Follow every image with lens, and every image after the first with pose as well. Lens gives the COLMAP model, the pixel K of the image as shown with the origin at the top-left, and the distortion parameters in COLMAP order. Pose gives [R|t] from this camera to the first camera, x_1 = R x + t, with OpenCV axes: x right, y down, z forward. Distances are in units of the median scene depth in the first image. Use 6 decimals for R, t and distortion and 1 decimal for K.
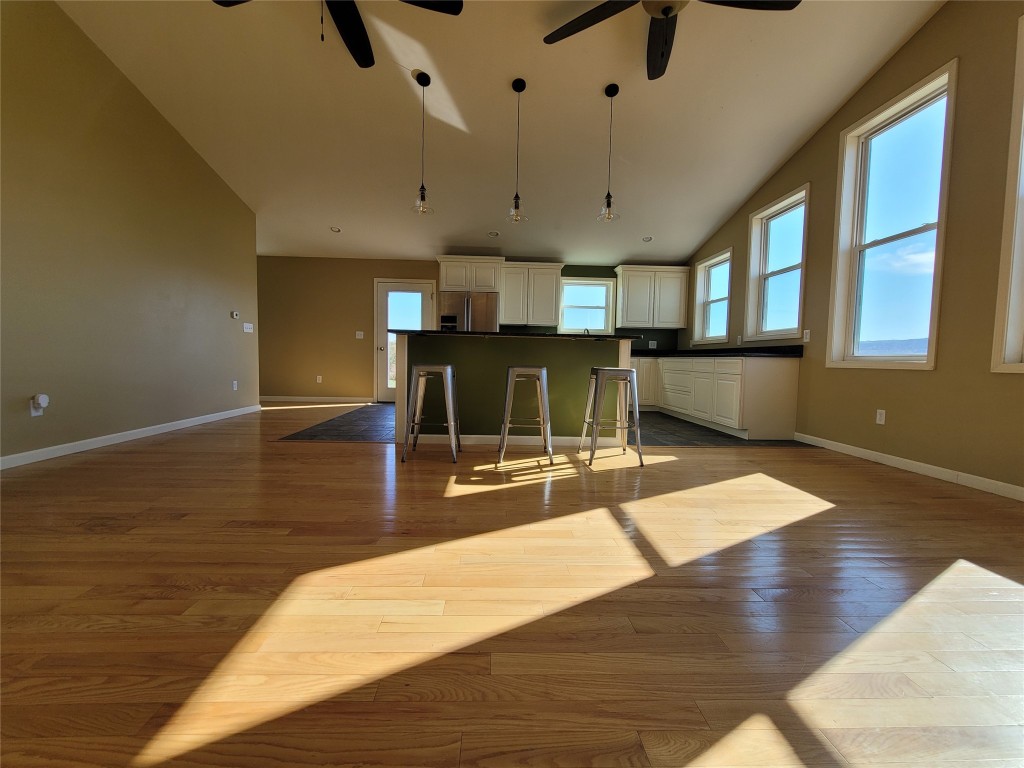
lens RADIAL K [[415.1, 0, 507.7], [0, 415.1, 382.4], [0, 0, 1]] dist [-0.000408, -0.000035]
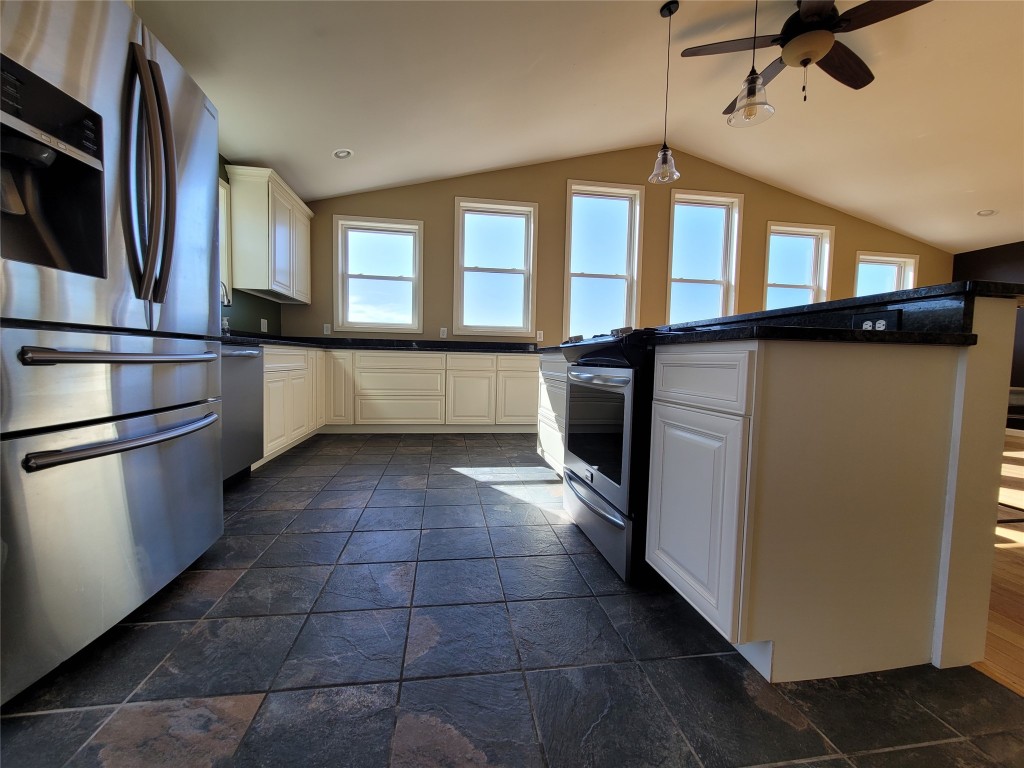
lens RADIAL K [[415.1, 0, 507.7], [0, 415.1, 382.4], [0, 0, 1]] dist [-0.000408, -0.000035]
pose [[-0.103720, -0.081807, 0.991236, -0.304820], [0.026726, 0.996023, 0.084998, -0.055740], [-0.994247, 0.035308, -0.101122, 0.803964]]
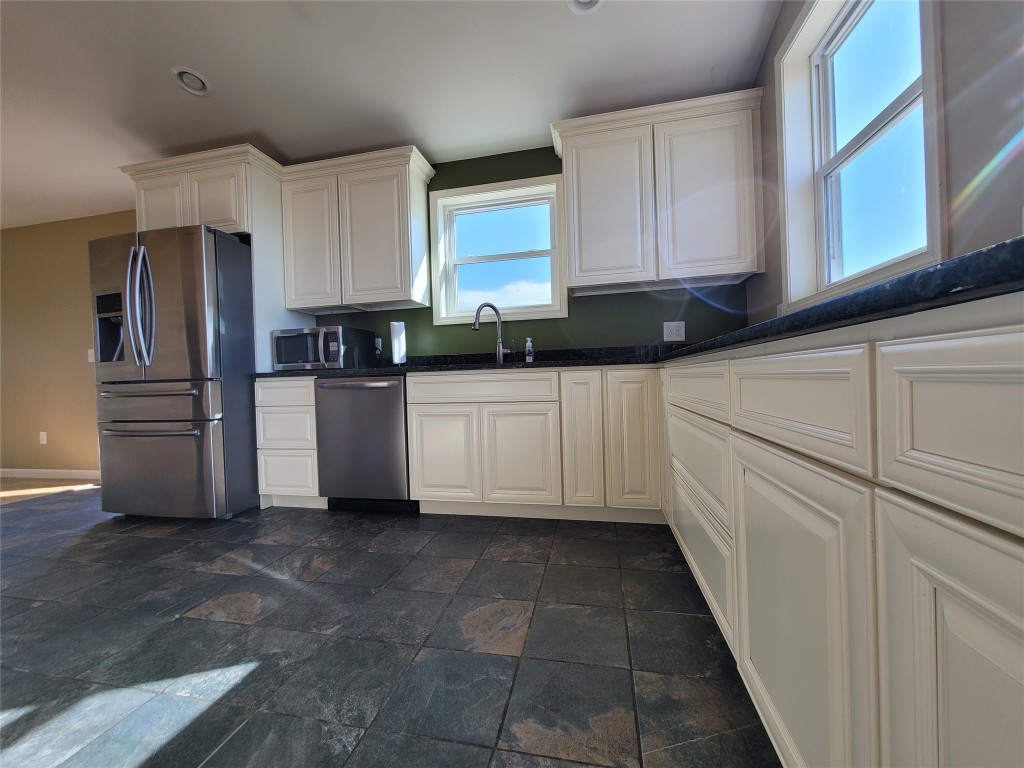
lens RADIAL K [[415.1, 0, 507.7], [0, 415.1, 382.4], [0, 0, 1]] dist [-0.000408, -0.000035]
pose [[0.965365, -0.047583, -0.256526, 0.330856], [0.035563, 0.998050, -0.051298, -0.033768], [0.258467, 0.040398, 0.965175, 0.664701]]
